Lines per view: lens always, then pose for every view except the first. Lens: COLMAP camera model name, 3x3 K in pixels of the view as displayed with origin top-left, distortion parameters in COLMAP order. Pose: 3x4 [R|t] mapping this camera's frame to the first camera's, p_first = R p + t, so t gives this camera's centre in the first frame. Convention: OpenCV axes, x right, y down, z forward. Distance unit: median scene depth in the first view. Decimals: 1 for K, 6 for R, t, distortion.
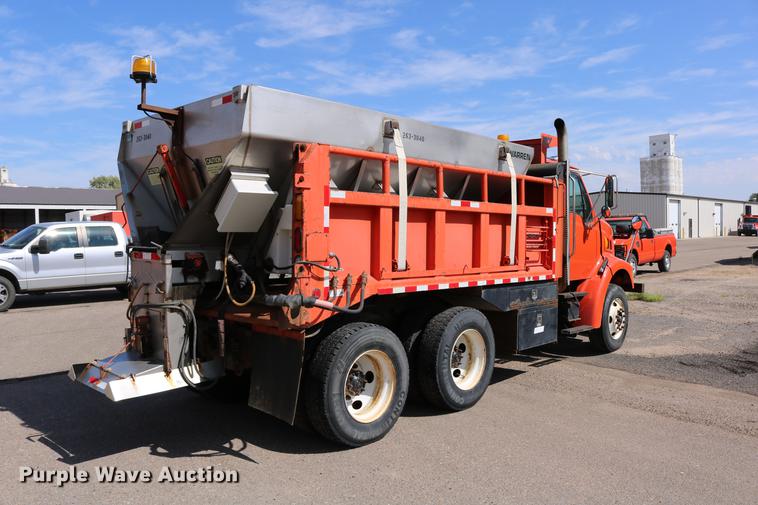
lens RADIAL K [[615.5, 0, 379.0], [0, 615.5, 252.5], [0, 0, 1]] dist [-0.095950, -0.000517]
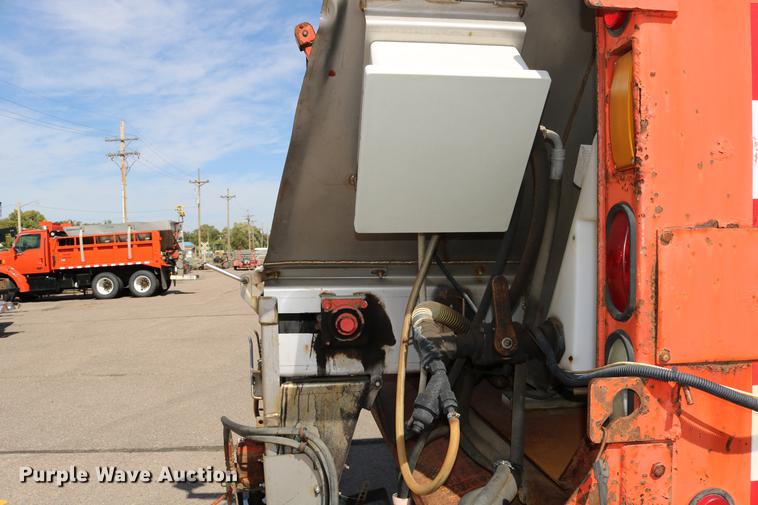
lens RADIAL K [[615.5, 0, 379.0], [0, 615.5, 252.5], [0, 0, 1]] dist [-0.095950, -0.000517]
pose [[0.778826, -0.006506, -0.627206, -0.061354], [-0.004188, 0.999870, -0.015572, -0.018861], [0.627226, 0.014755, 0.778698, 0.751350]]
